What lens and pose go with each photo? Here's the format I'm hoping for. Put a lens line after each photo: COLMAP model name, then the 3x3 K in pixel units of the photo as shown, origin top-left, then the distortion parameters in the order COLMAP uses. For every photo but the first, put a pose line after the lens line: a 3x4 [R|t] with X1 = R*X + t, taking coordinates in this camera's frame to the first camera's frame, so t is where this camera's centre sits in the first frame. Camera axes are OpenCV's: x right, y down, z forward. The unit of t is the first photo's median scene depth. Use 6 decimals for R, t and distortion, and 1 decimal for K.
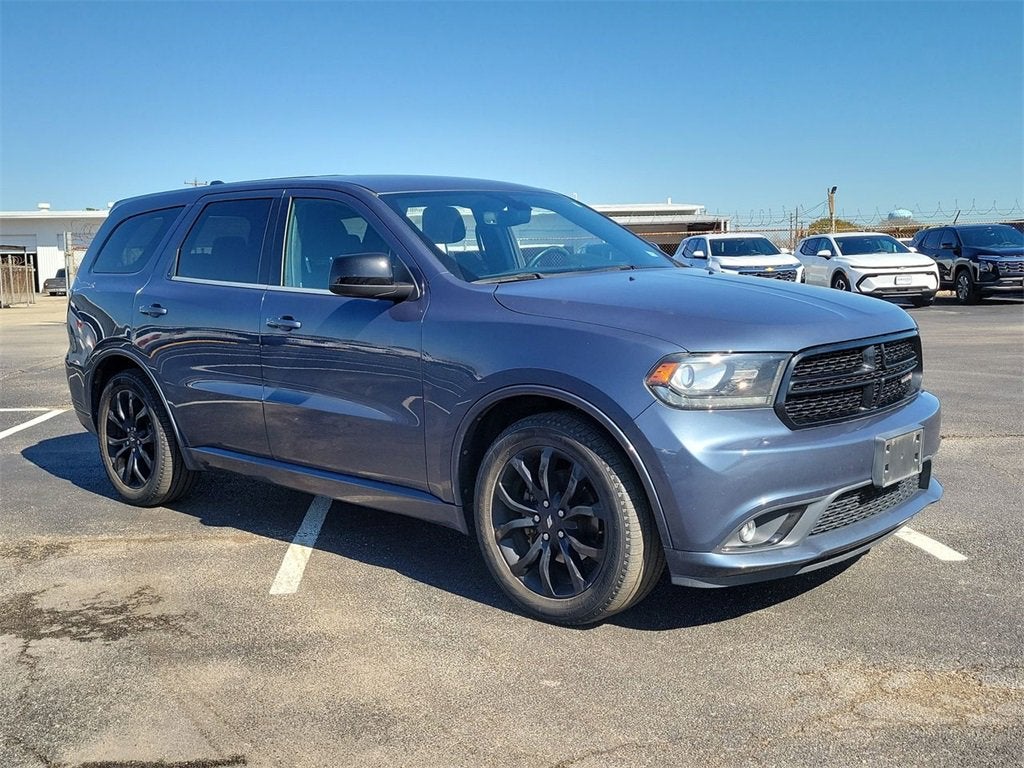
lens RADIAL K [[1089.0, 0, 516.9], [0, 1089.0, 388.3], [0, 0, 1]] dist [0.033077, 0.000000]
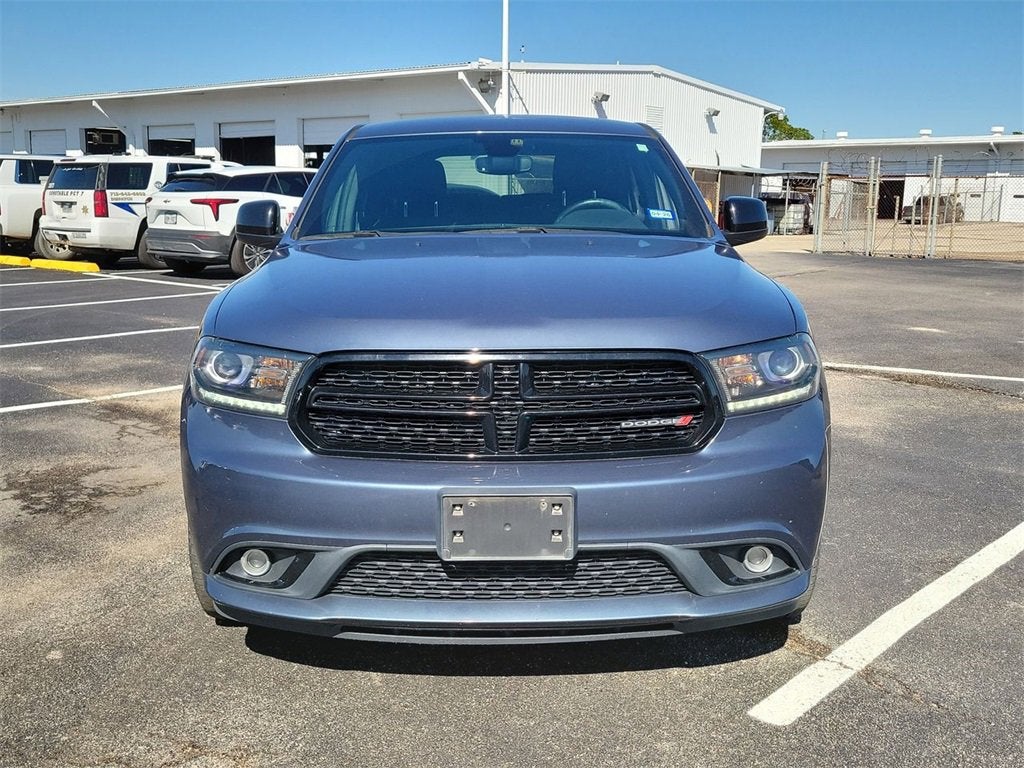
lens RADIAL K [[1089.0, 0, 509.5], [0, 1089.0, 384.4], [0, 0, 1]] dist [0.033077, 0.000000]
pose [[0.684182, 0.153059, -0.713069, 0.832764], [-0.107738, 0.988214, 0.108745, -0.102256], [0.721309, 0.002423, 0.692609, 0.524779]]
